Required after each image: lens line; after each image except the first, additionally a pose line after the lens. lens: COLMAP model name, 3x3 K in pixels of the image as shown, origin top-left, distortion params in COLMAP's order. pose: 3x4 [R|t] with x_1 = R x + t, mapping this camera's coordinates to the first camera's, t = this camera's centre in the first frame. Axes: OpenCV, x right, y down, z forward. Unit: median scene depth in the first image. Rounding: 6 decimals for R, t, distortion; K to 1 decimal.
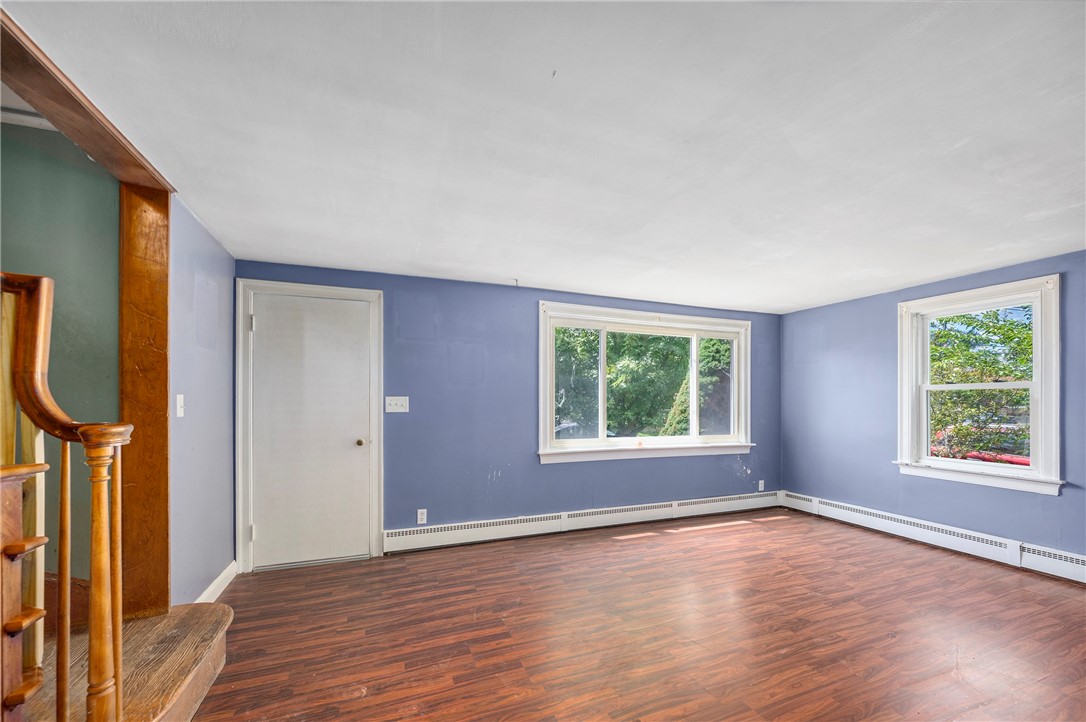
lens RADIAL K [[433.4, 0, 552.6], [0, 433.4, 404.7], [0, 0, 1]] dist [-0.002536, -0.000157]
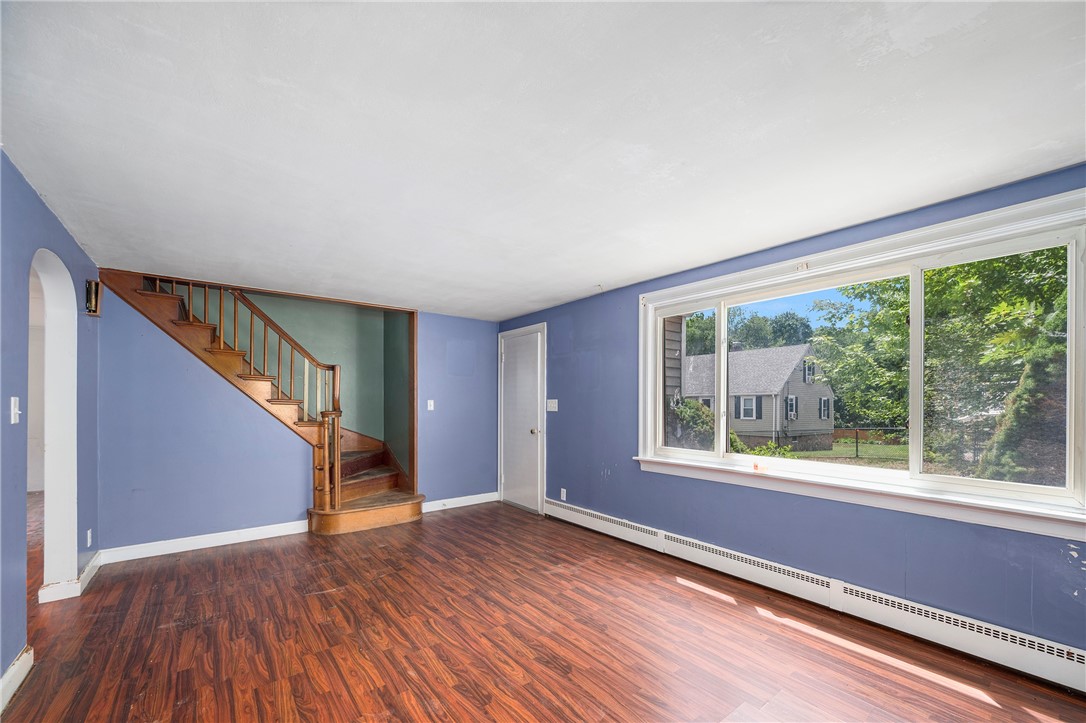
lens RADIAL K [[433.4, 0, 552.6], [0, 433.4, 405.2], [0, 0, 1]] dist [-0.002536, -0.000157]
pose [[0.288313, 0.003929, -0.957528, 0.894123], [-0.009083, 0.999958, 0.001368, -0.002507], [0.957493, 0.008303, 0.288337, 0.606644]]
